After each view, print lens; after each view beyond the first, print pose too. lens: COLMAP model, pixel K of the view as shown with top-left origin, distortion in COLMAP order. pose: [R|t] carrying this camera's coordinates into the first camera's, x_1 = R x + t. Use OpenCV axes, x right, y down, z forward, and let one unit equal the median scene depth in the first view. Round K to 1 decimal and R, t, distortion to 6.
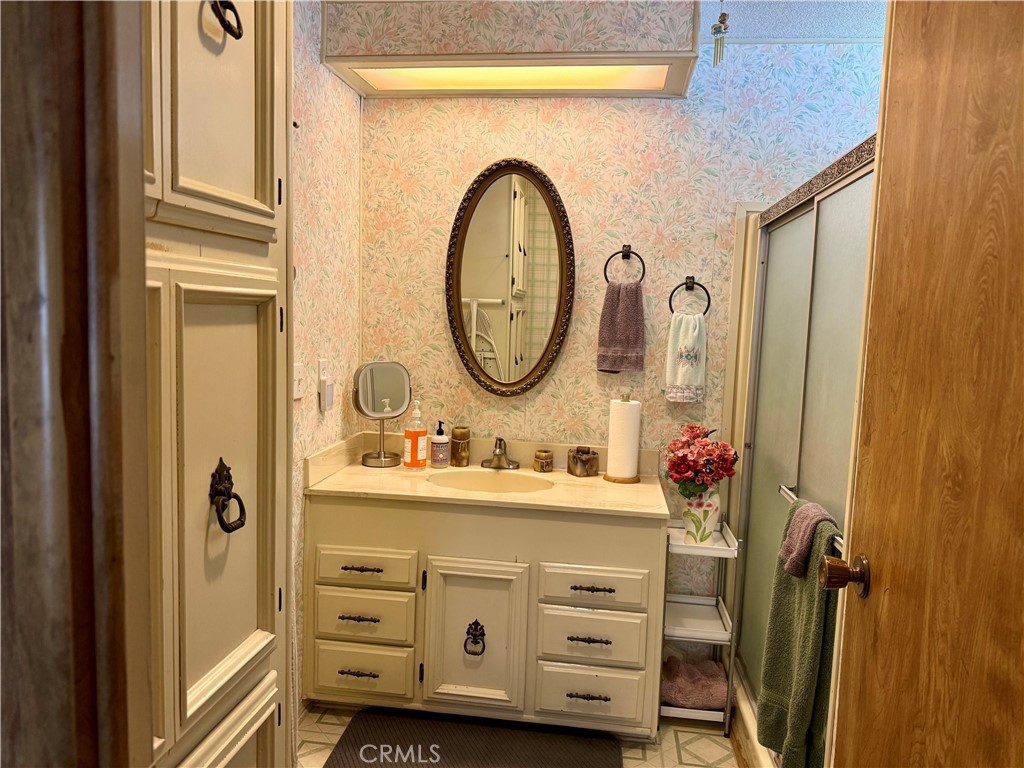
lens RADIAL K [[723.5, 0, 513.7], [0, 723.5, 388.5], [0, 0, 1]] dist [0.035617, -0.051755]
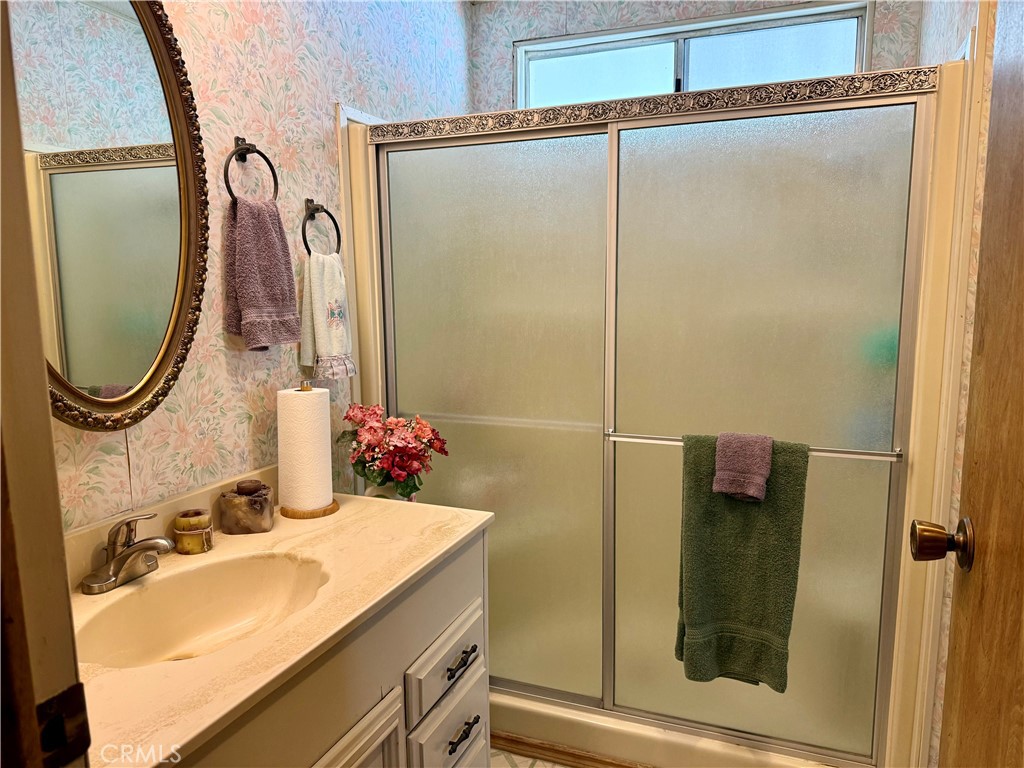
lens RADIAL K [[723.5, 0, 516.0], [0, 723.5, 382.0], [0, 0, 1]] dist [0.035617, -0.051755]
pose [[0.232896, -0.166045, 0.958221, -0.409504], [0.111379, 0.983387, 0.143335, -0.059756], [-0.966103, 0.073343, 0.247521, 0.646991]]
